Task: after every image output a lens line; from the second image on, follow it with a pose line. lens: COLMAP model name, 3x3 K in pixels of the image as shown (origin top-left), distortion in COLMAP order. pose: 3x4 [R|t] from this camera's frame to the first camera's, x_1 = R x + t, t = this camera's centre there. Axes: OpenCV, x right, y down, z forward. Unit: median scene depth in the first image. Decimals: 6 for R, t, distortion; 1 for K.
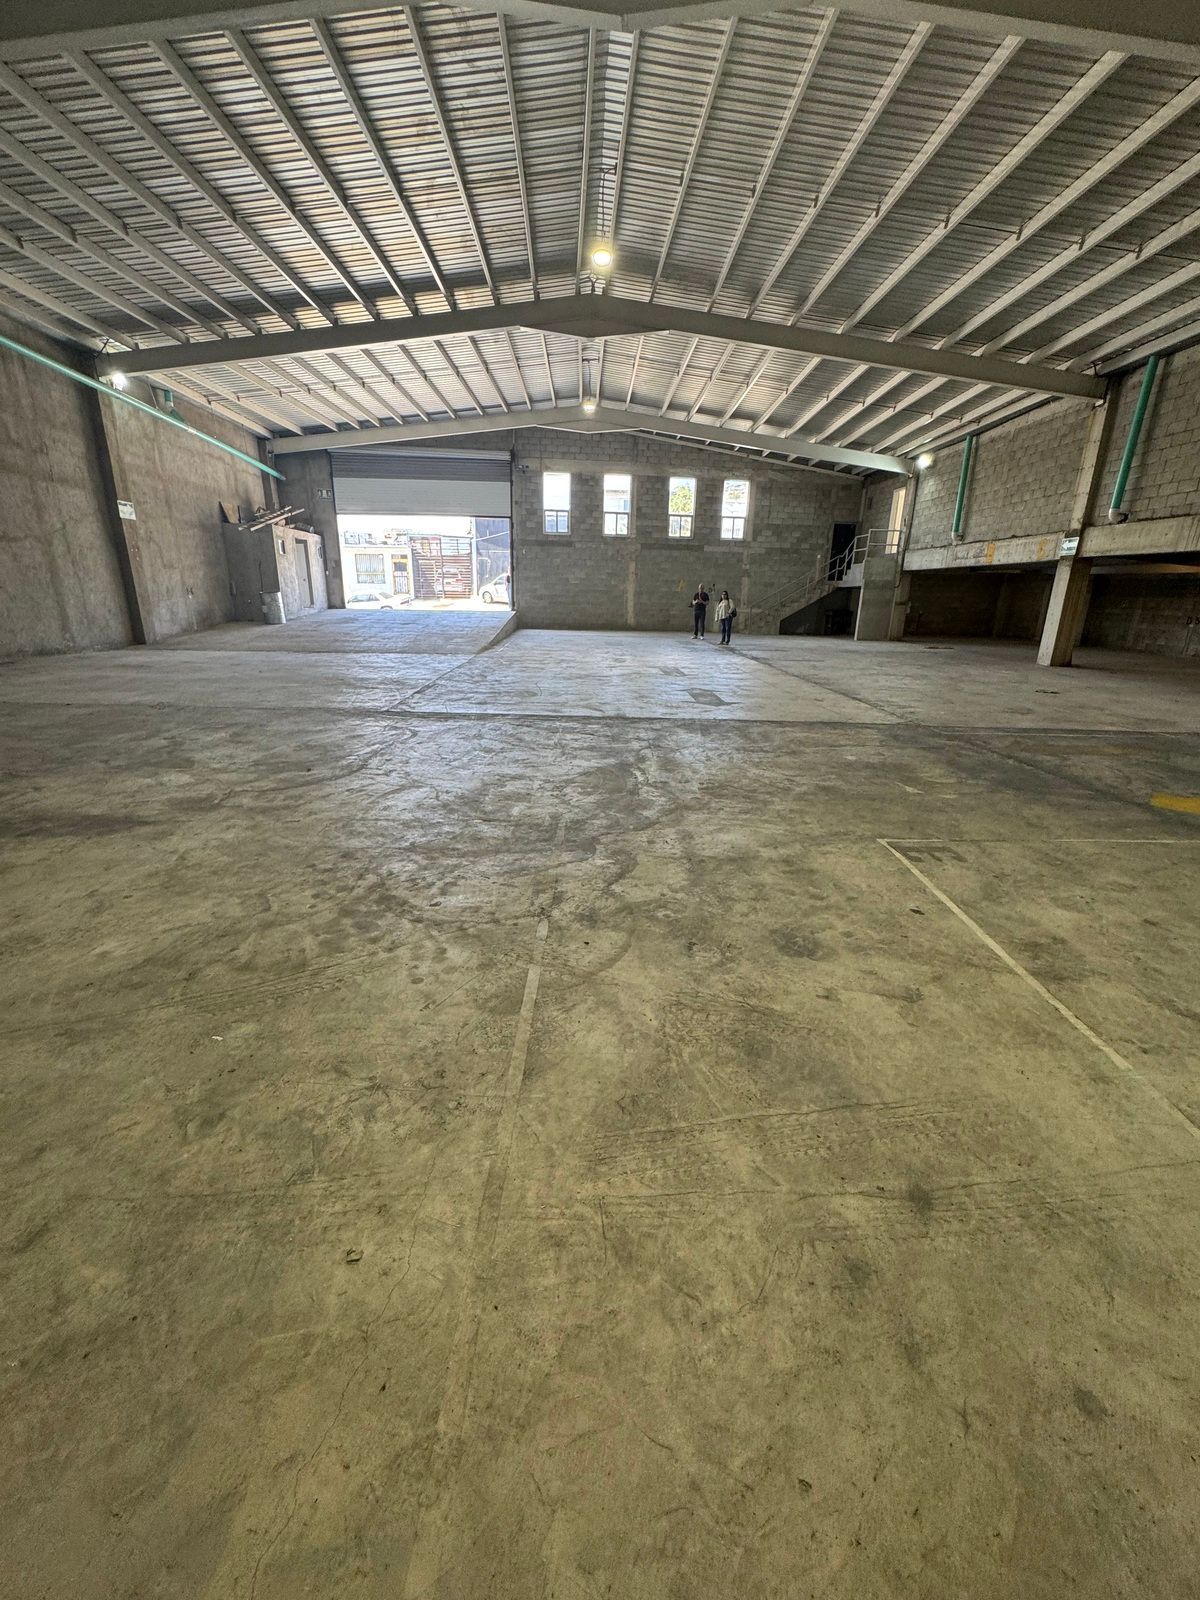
lens RADIAL K [[637.9, 0, 606.6], [0, 637.9, 804.8], [0, 0, 1]] dist [-0.003661, 0.000340]
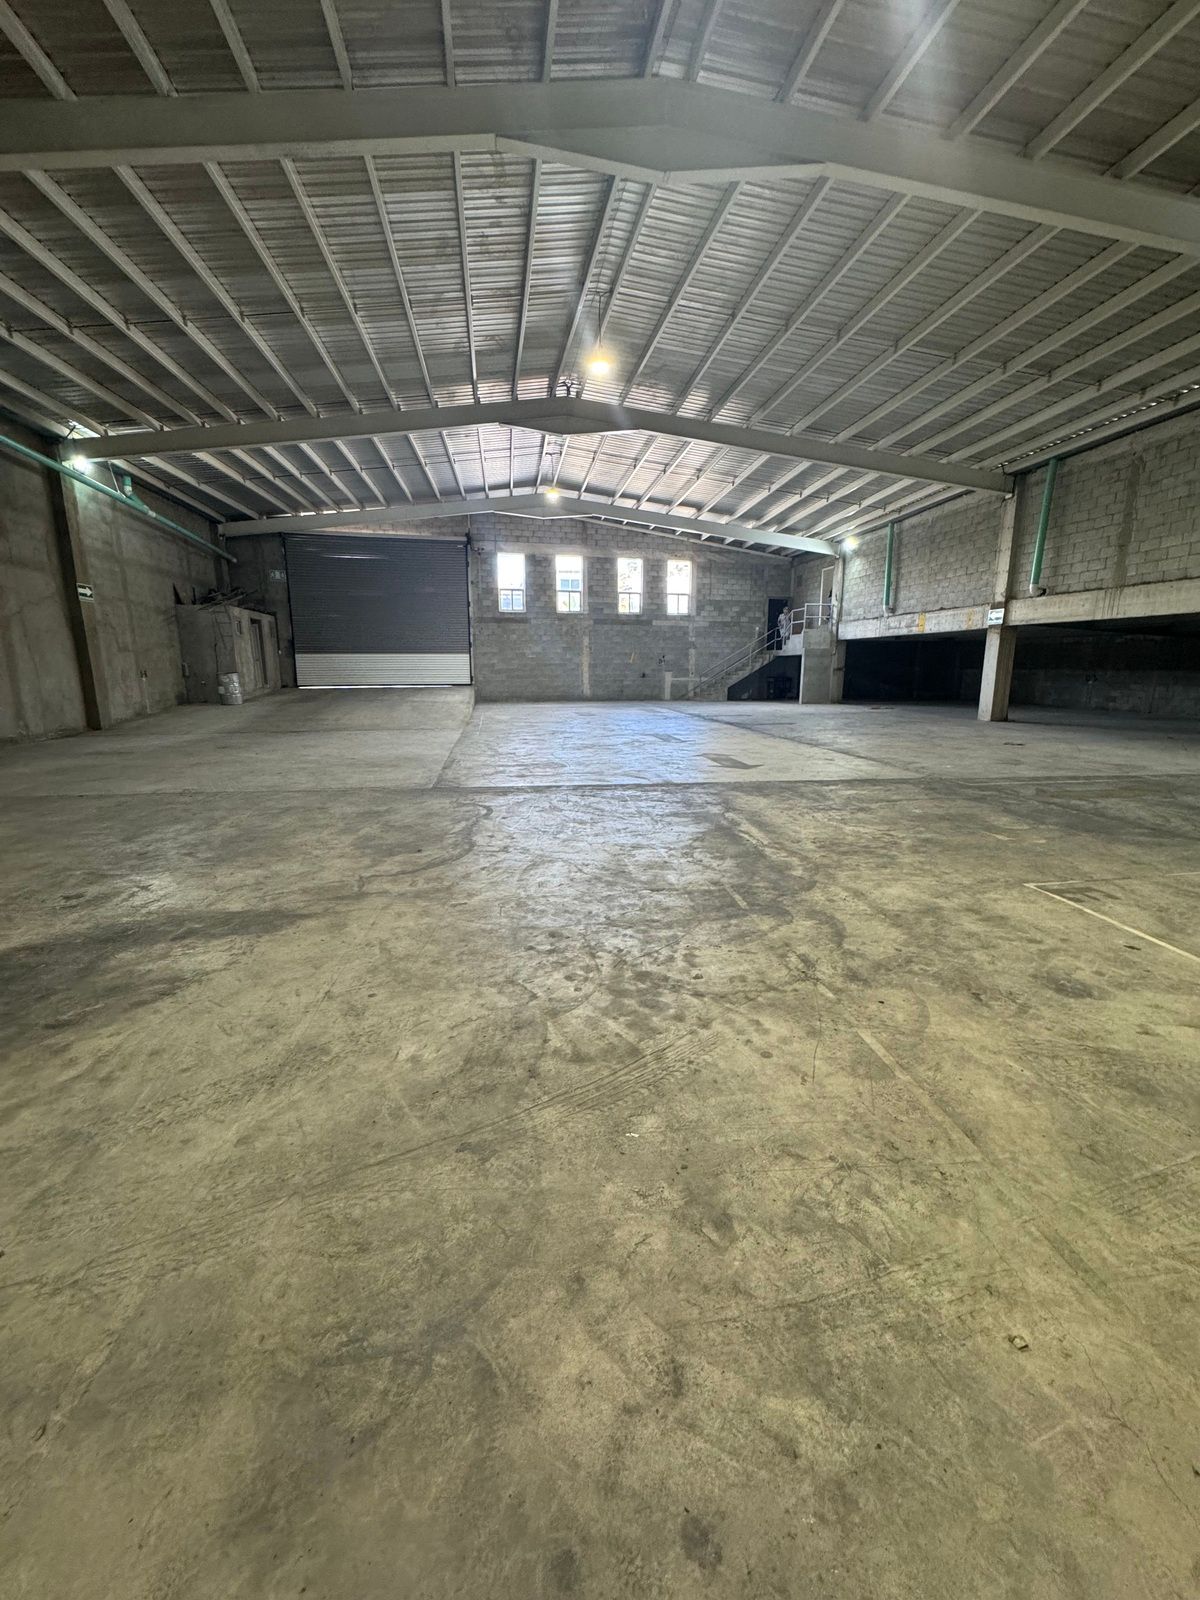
lens RADIAL K [[637.9, 0, 606.8], [0, 637.9, 803.6], [0, 0, 1]] dist [-0.003661, 0.000340]
pose [[0.991602, -0.048087, 0.120054, -0.101711], [0.060657, 0.992794, -0.103347, -0.003078], [-0.114219, 0.109761, 0.987374, 0.003760]]
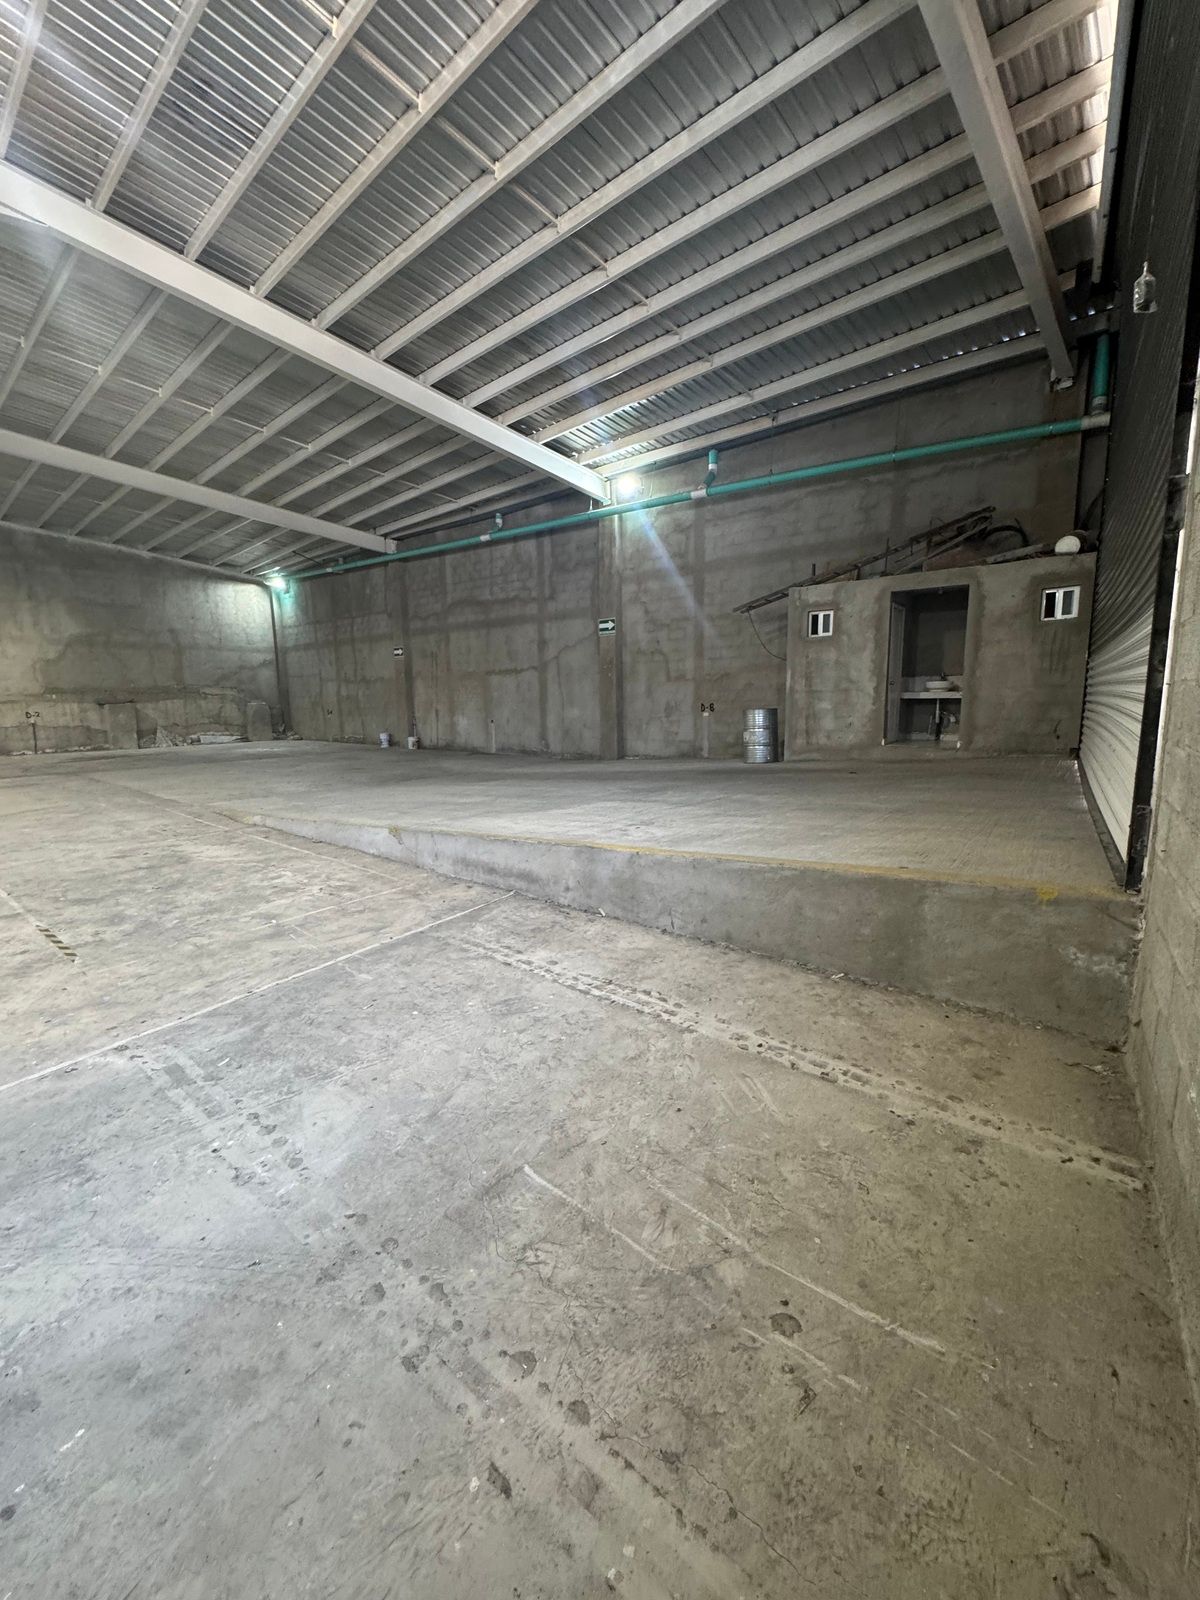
lens RADIAL K [[637.9, 0, 601.6], [0, 637.9, 799.6], [0, 0, 1]] dist [-0.003661, 0.000340]
pose [[-0.673997, 0.110555, -0.730415, -0.010179], [-0.231467, 0.907346, 0.350923, -0.546668], [0.701535, 0.405588, -0.585958, 1.618142]]
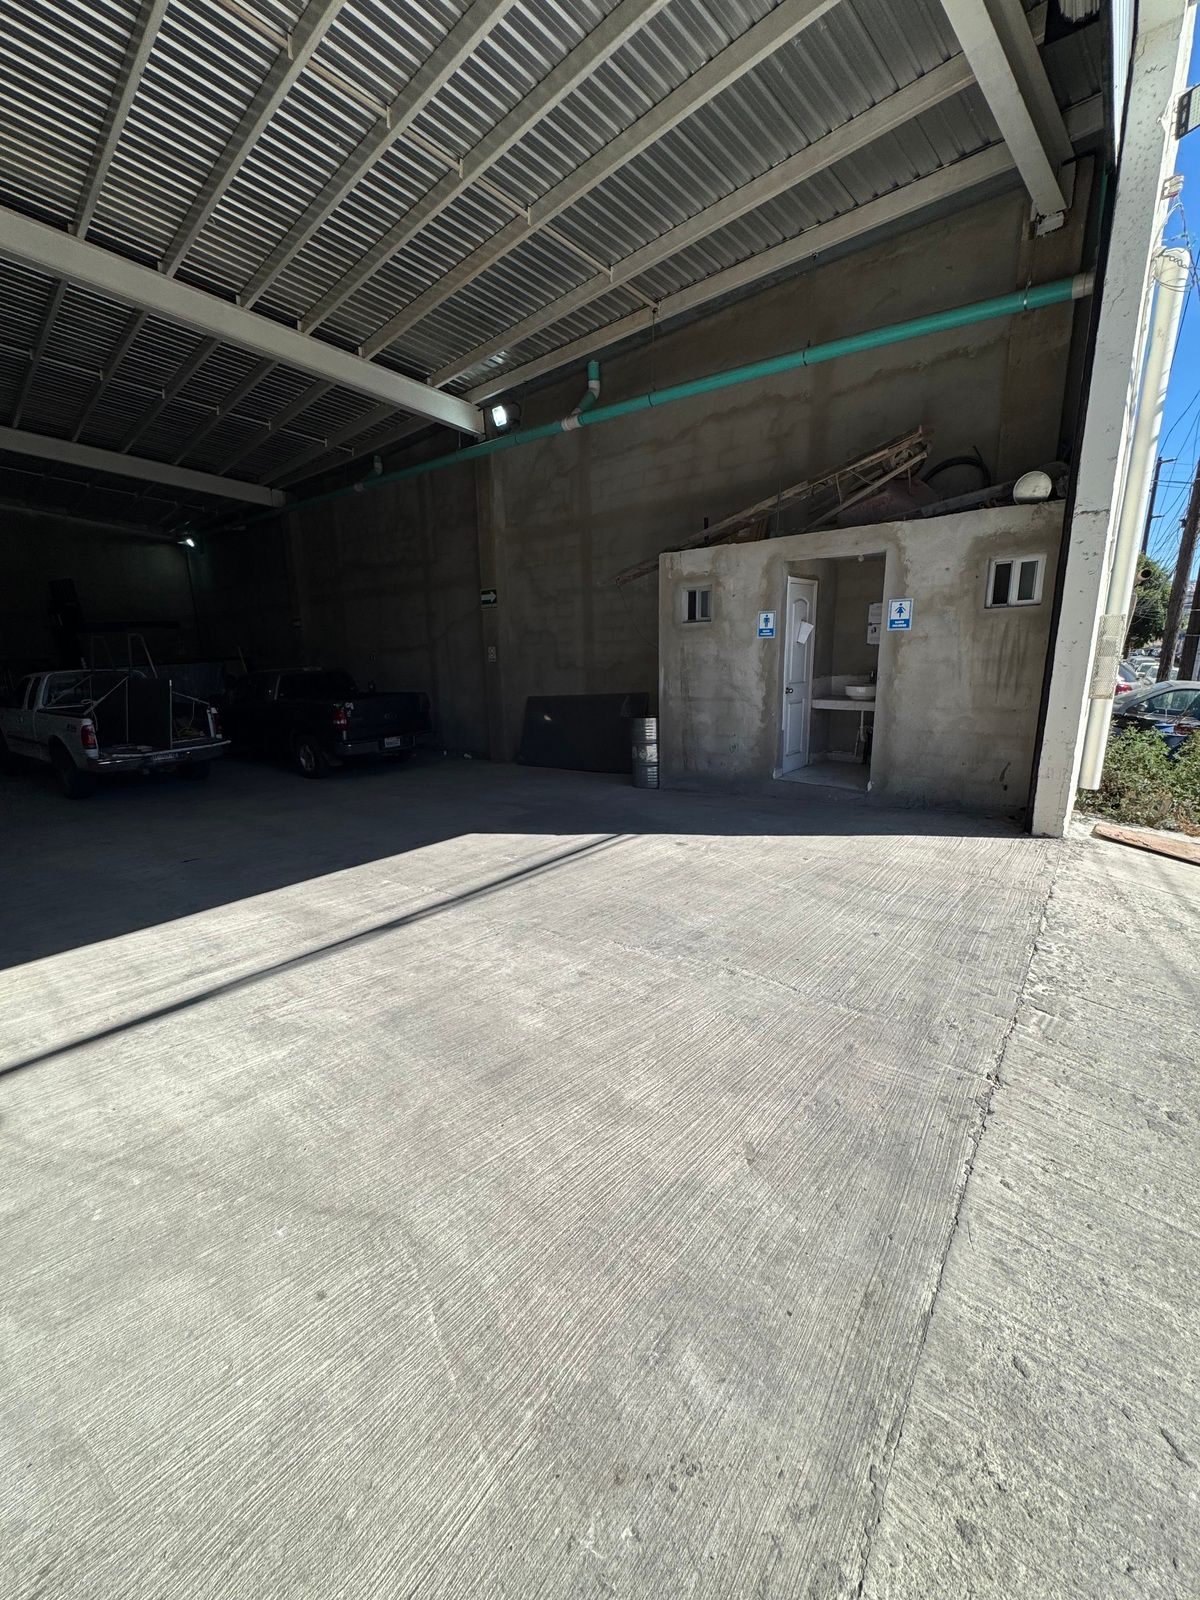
lens RADIAL K [[637.9, 0, 599.4], [0, 637.9, 800.1], [0, 0, 1]] dist [-0.003661, 0.000340]
pose [[-0.712776, 0.157985, -0.683367, -0.267402], [-0.216127, 0.877422, 0.428276, -0.592940], [0.667262, 0.452959, -0.591261, 1.614253]]
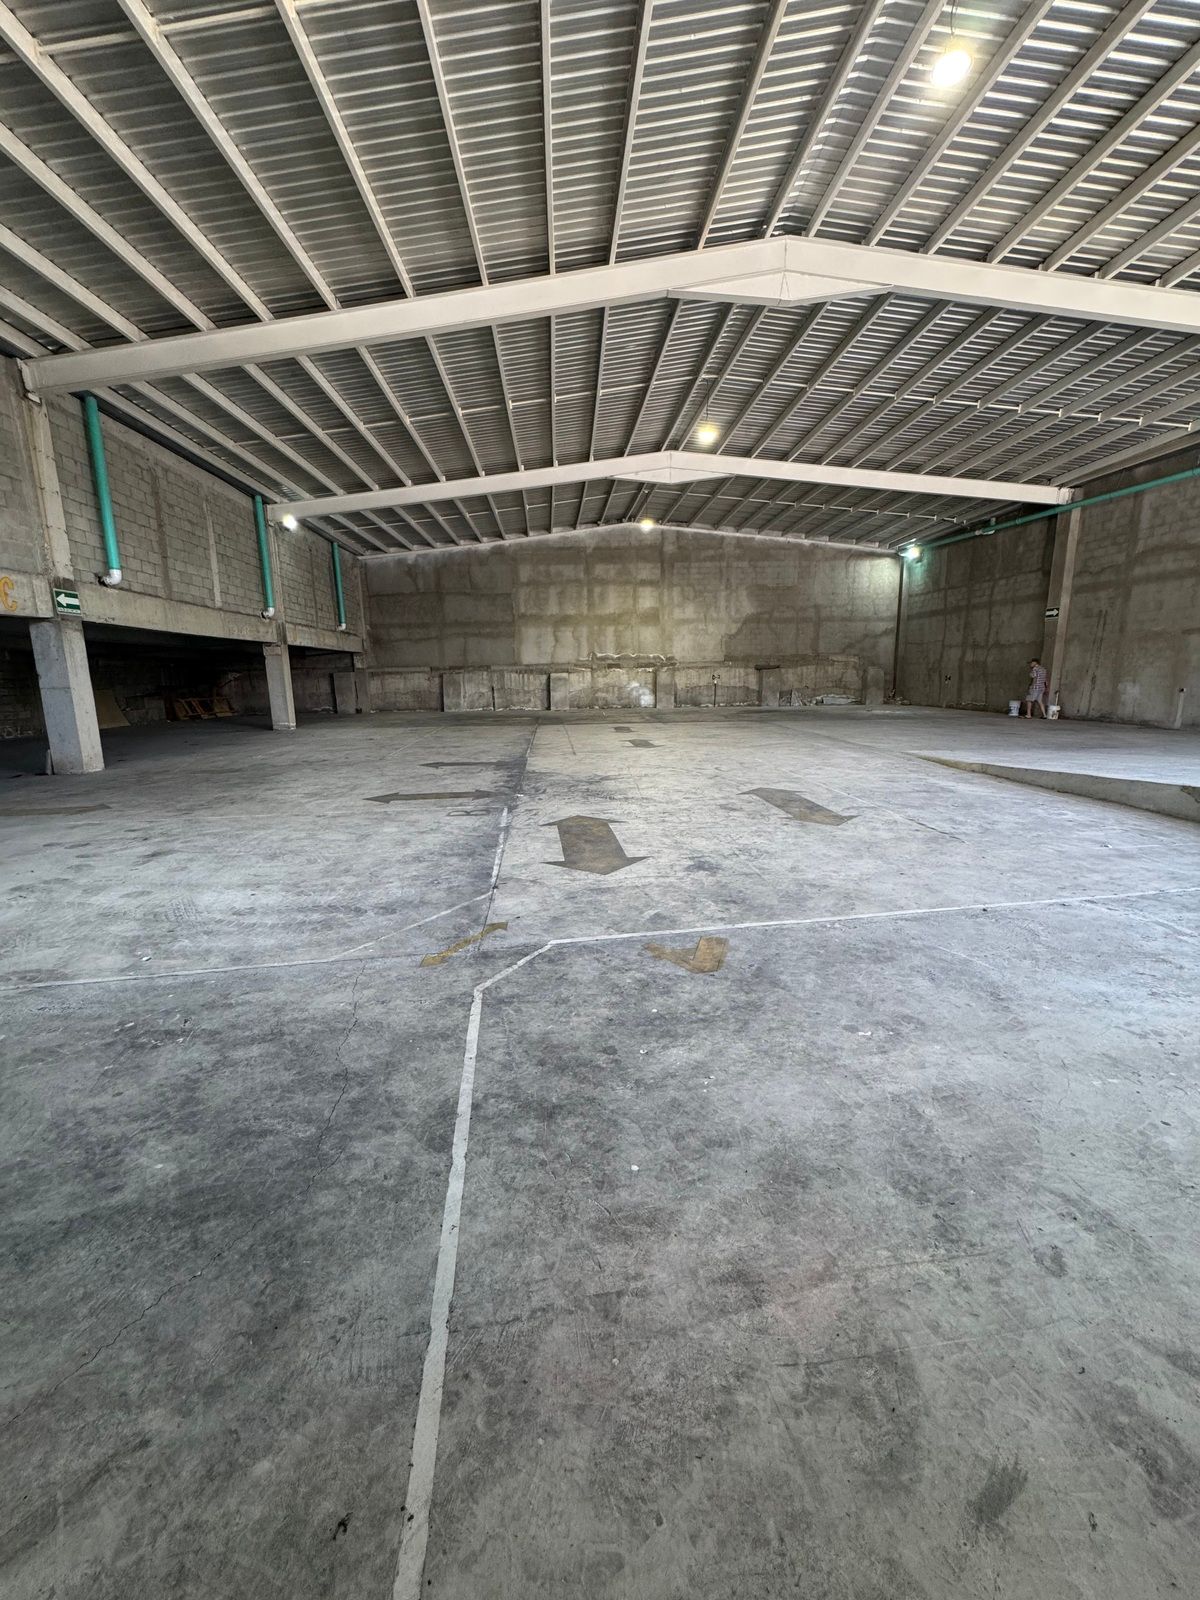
lens RADIAL K [[637.9, 0, 600.8], [0, 637.9, 800.7], [0, 0, 1]] dist [-0.003661, 0.000340]
pose [[-0.999601, 0.000265, -0.028249, 0.166288], [-0.013773, 0.868497, 0.495504, -0.543126], [0.024665, 0.495695, -0.868146, 1.639089]]
